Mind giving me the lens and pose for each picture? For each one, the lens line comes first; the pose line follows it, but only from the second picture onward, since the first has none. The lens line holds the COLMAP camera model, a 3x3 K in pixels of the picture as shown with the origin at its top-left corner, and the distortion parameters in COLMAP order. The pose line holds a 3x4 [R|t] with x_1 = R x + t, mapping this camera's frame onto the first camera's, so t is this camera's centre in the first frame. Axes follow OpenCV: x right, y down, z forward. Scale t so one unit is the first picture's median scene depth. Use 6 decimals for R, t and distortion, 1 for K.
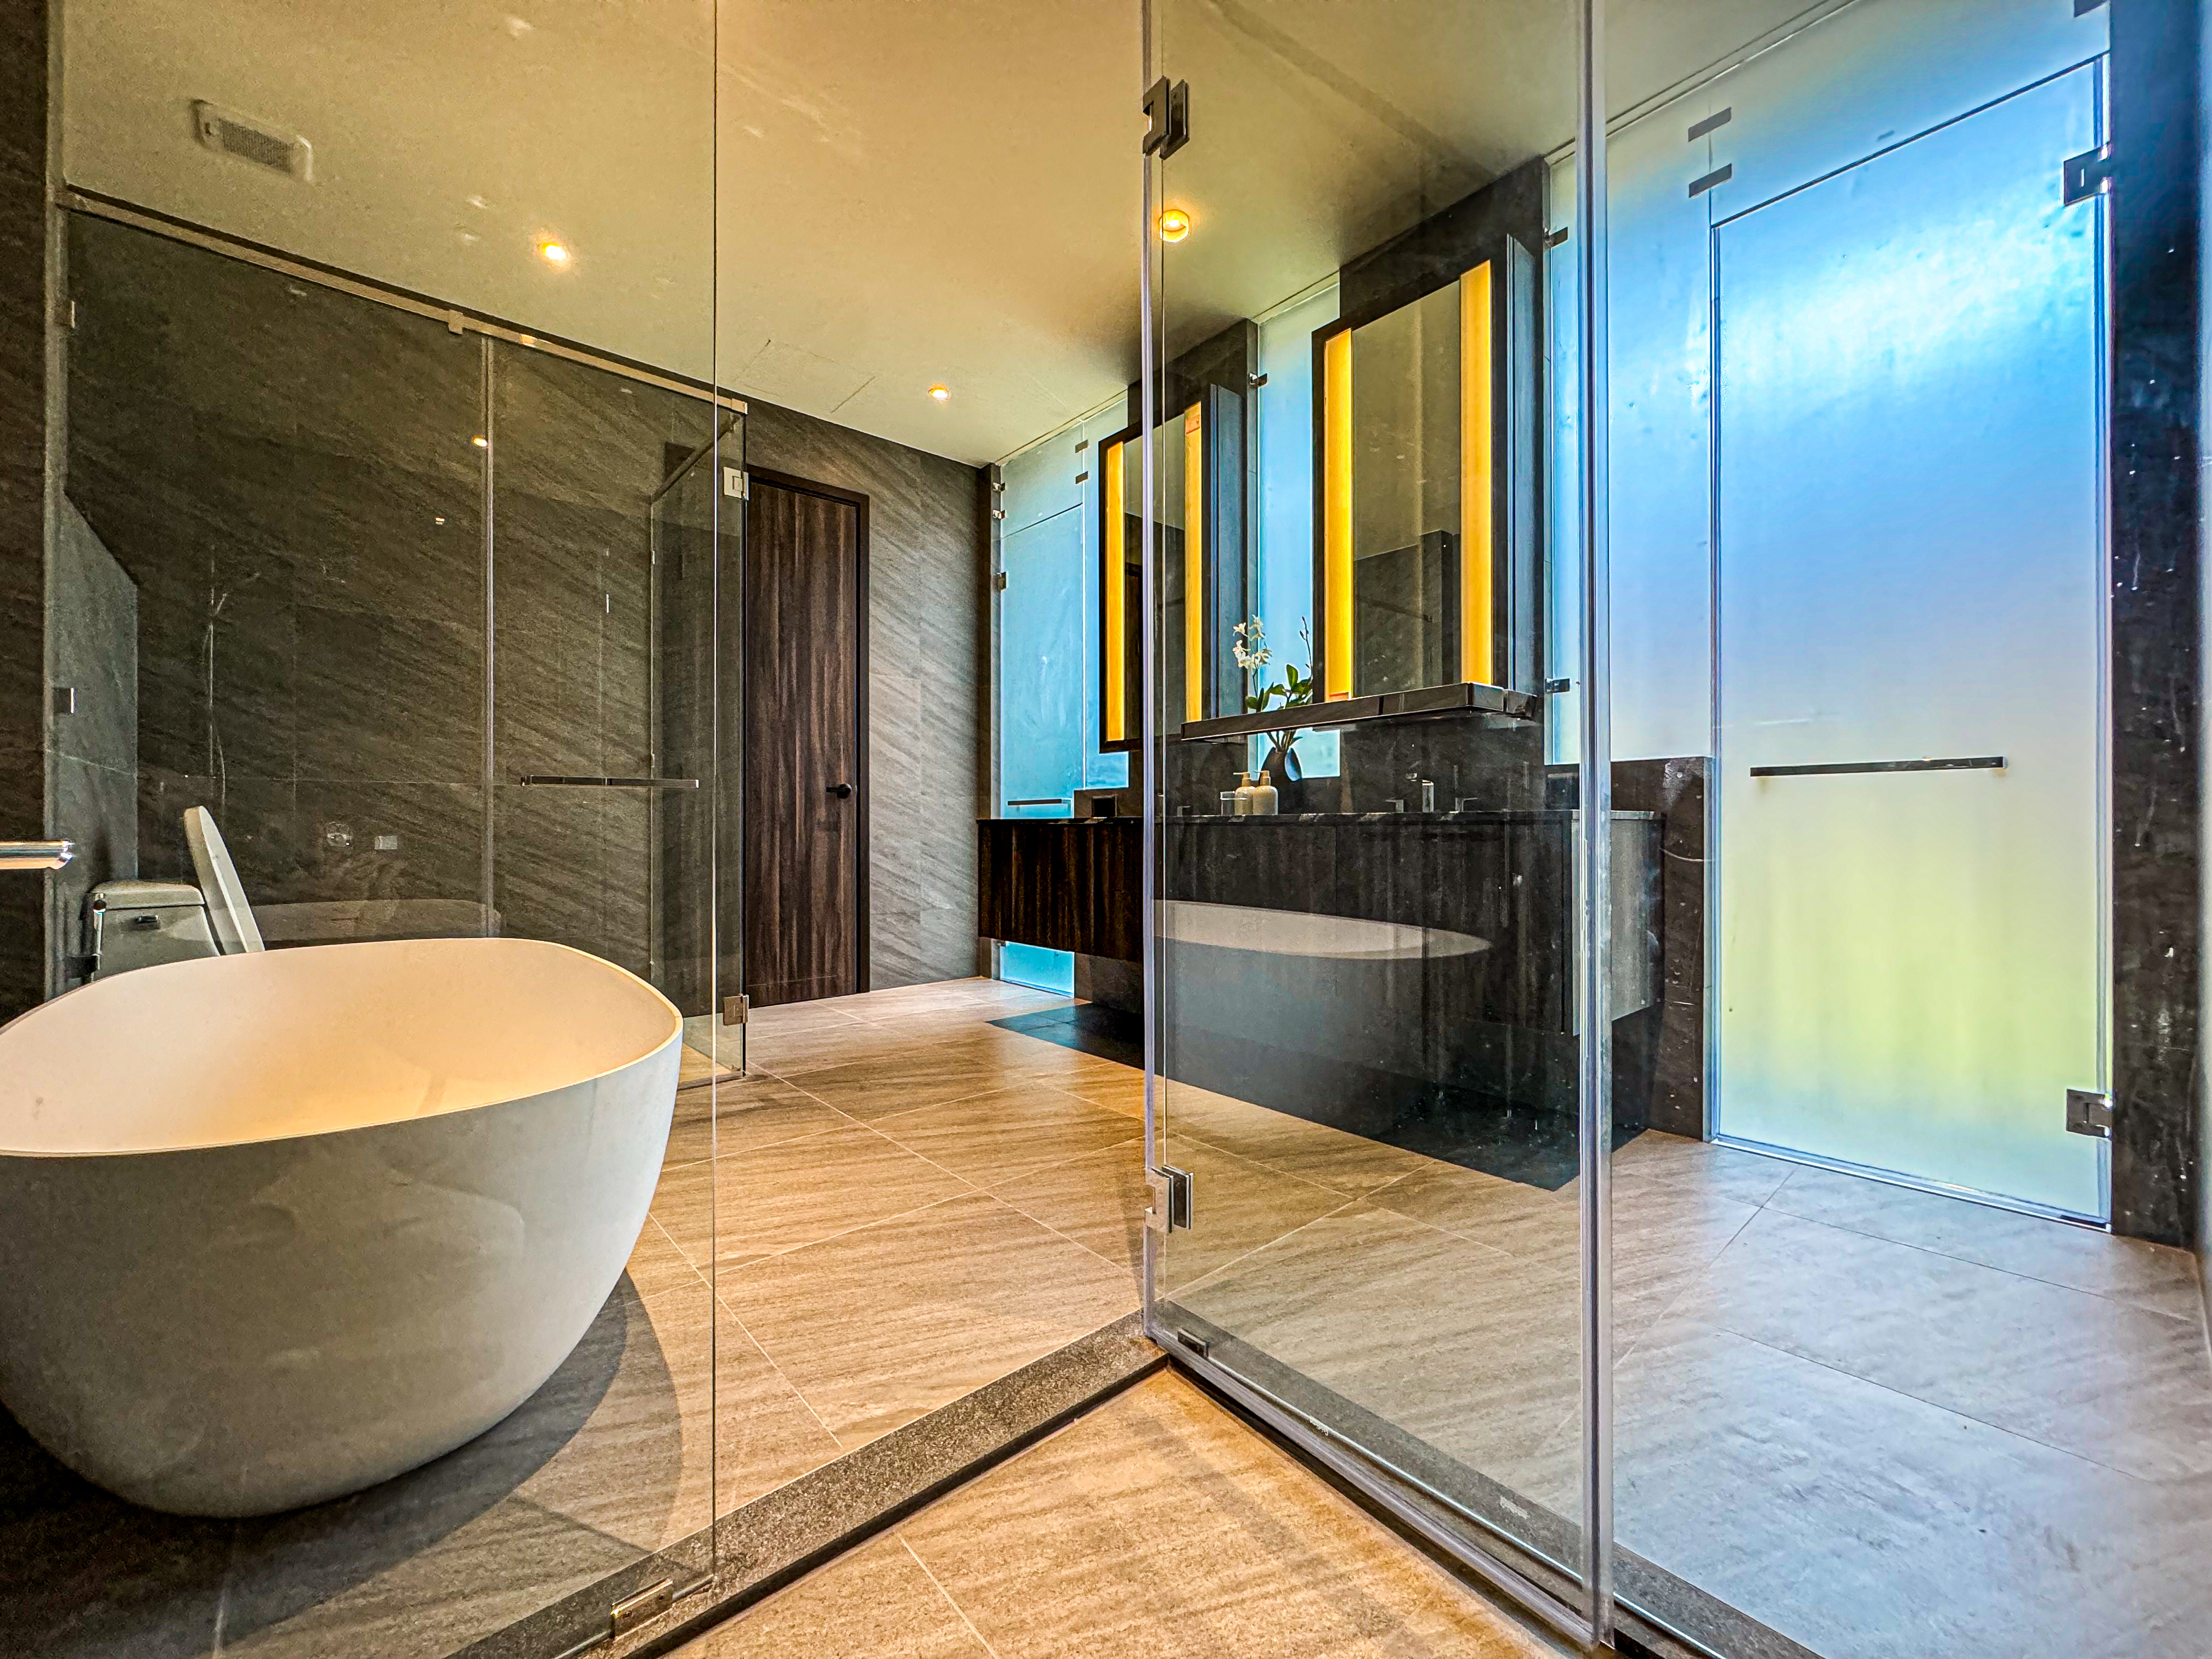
lens RADIAL K [[880.7, 0, 1106.6], [0, 880.7, 827.3], [0, 0, 1]] dist [-0.002575, -0.000193]
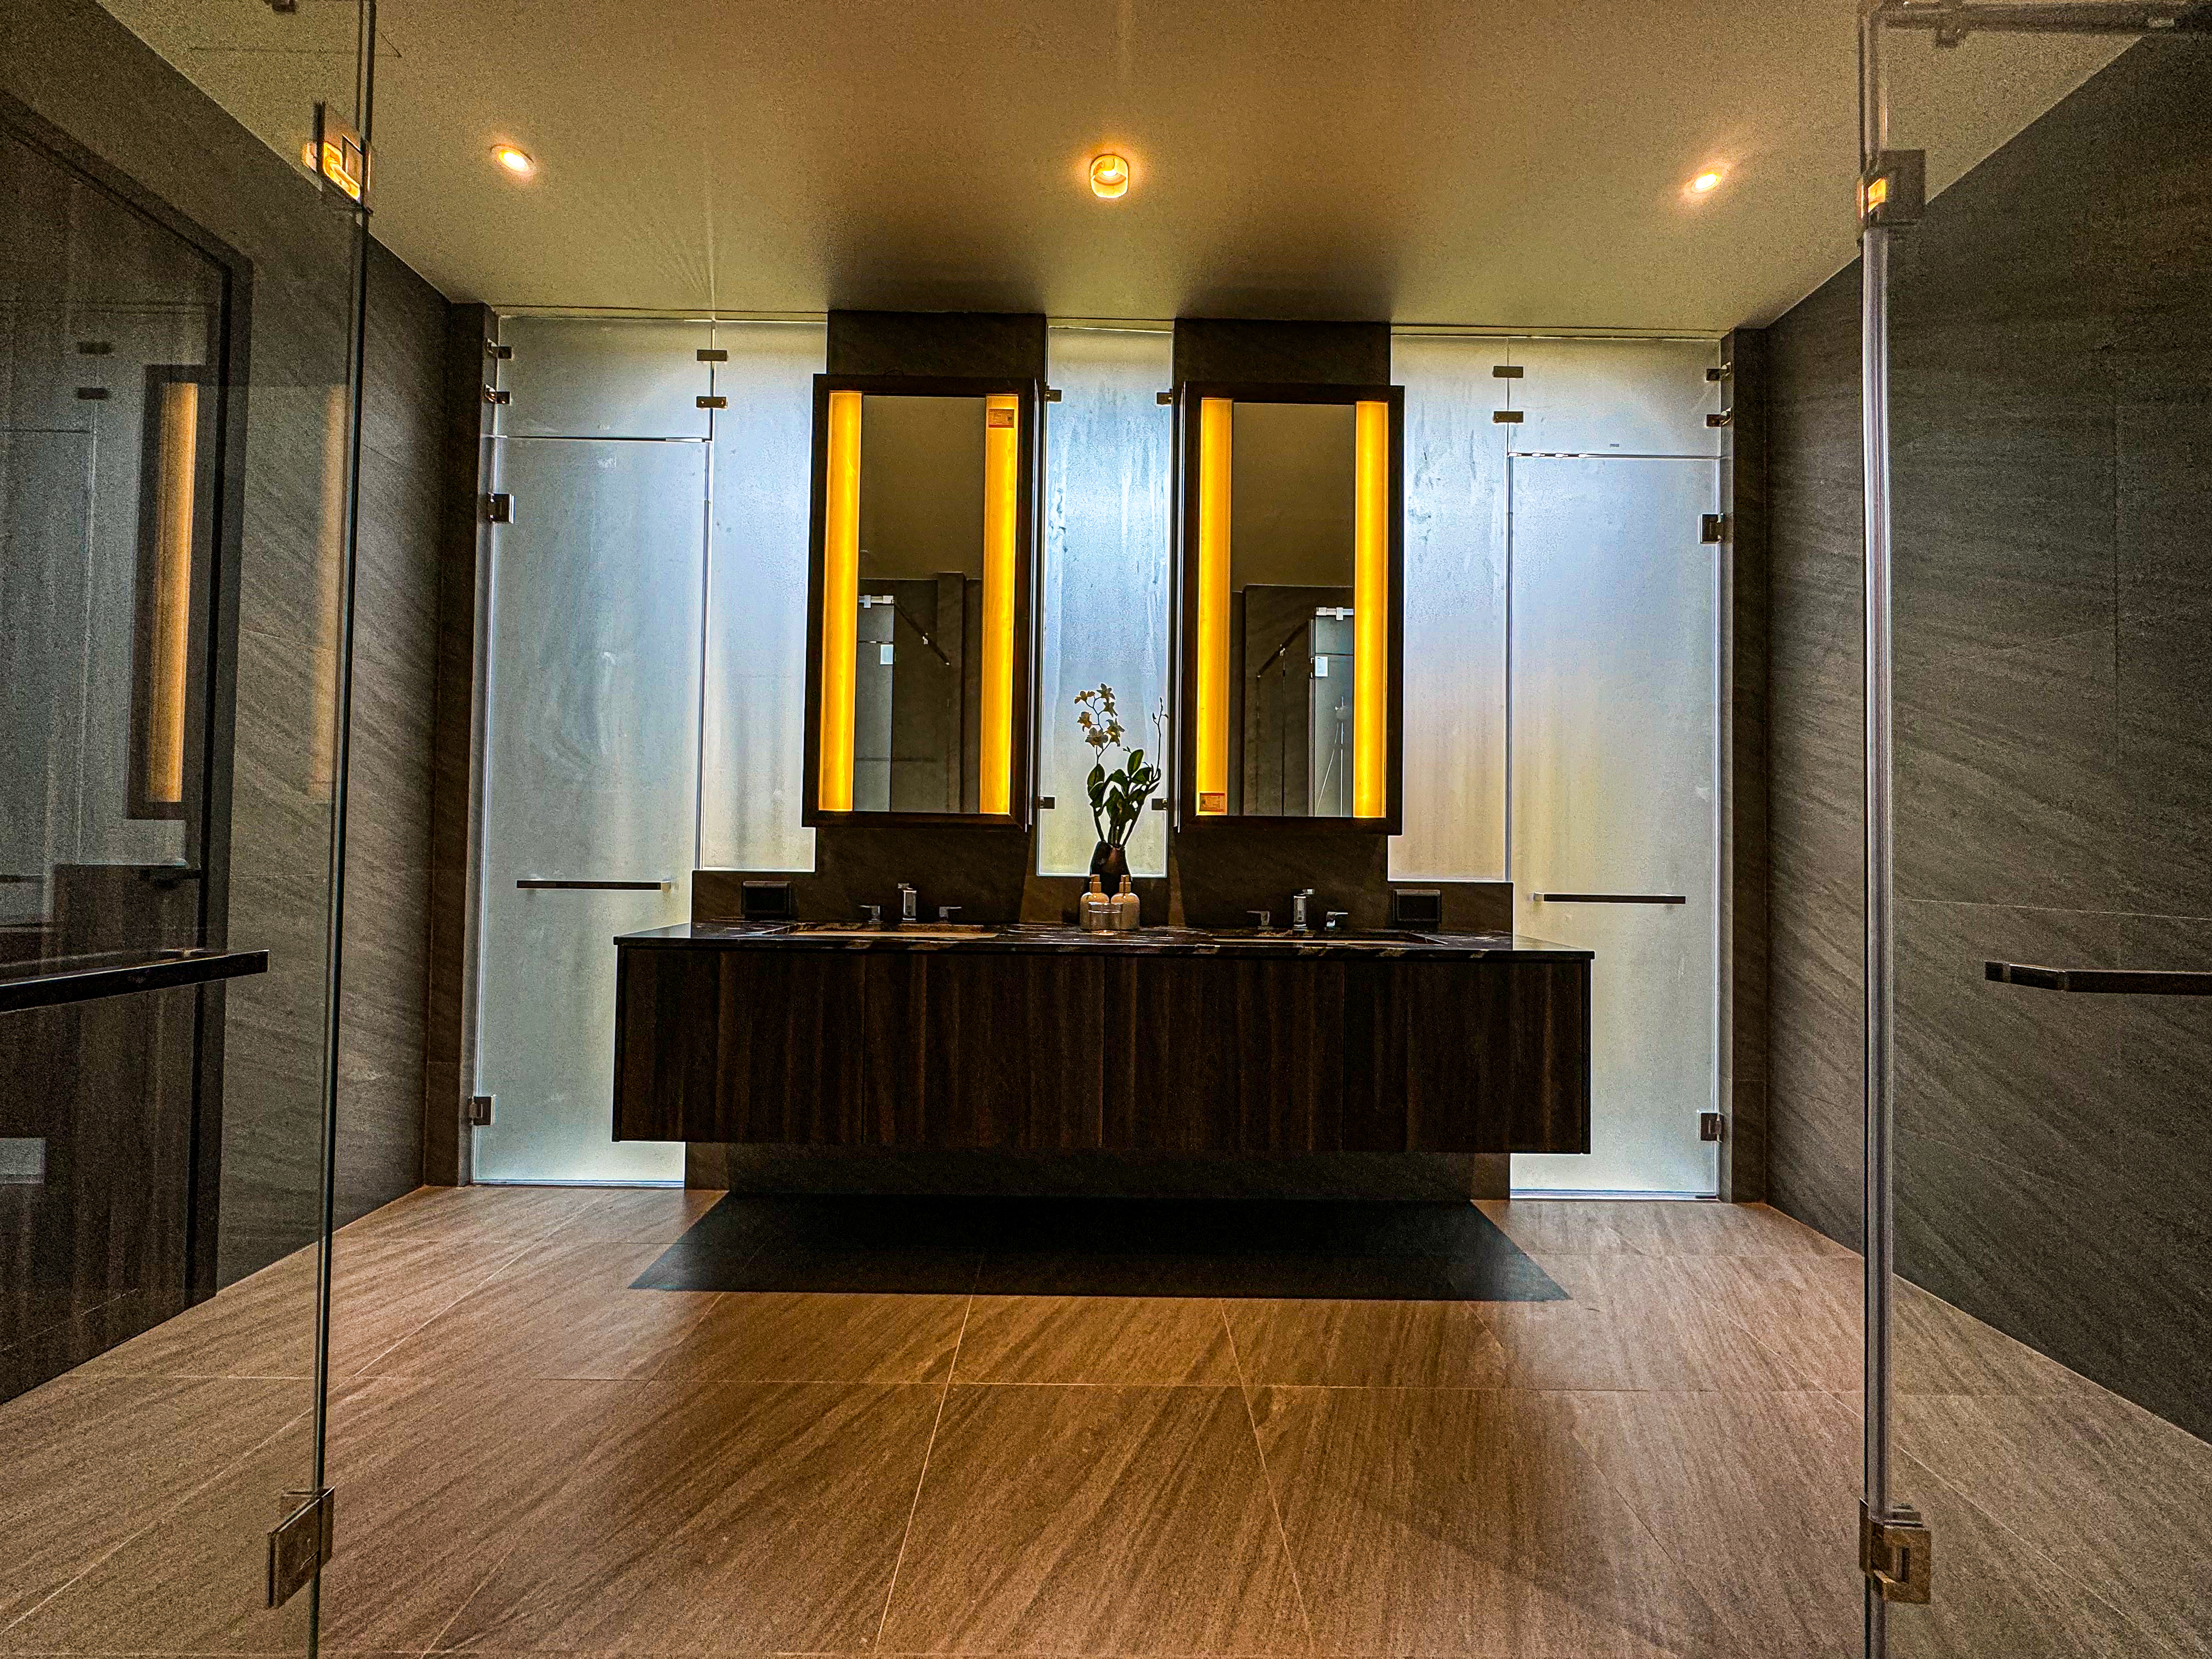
lens RADIAL K [[880.7, 0, 1105.8], [0, 880.7, 828.1], [0, 0, 1]] dist [-0.002575, -0.000193]
pose [[0.651717, 0.026440, 0.758001, -0.503554], [-0.017095, 0.999650, -0.020171, -0.099275], [-0.758270, 0.000188, 0.651941, 0.511988]]
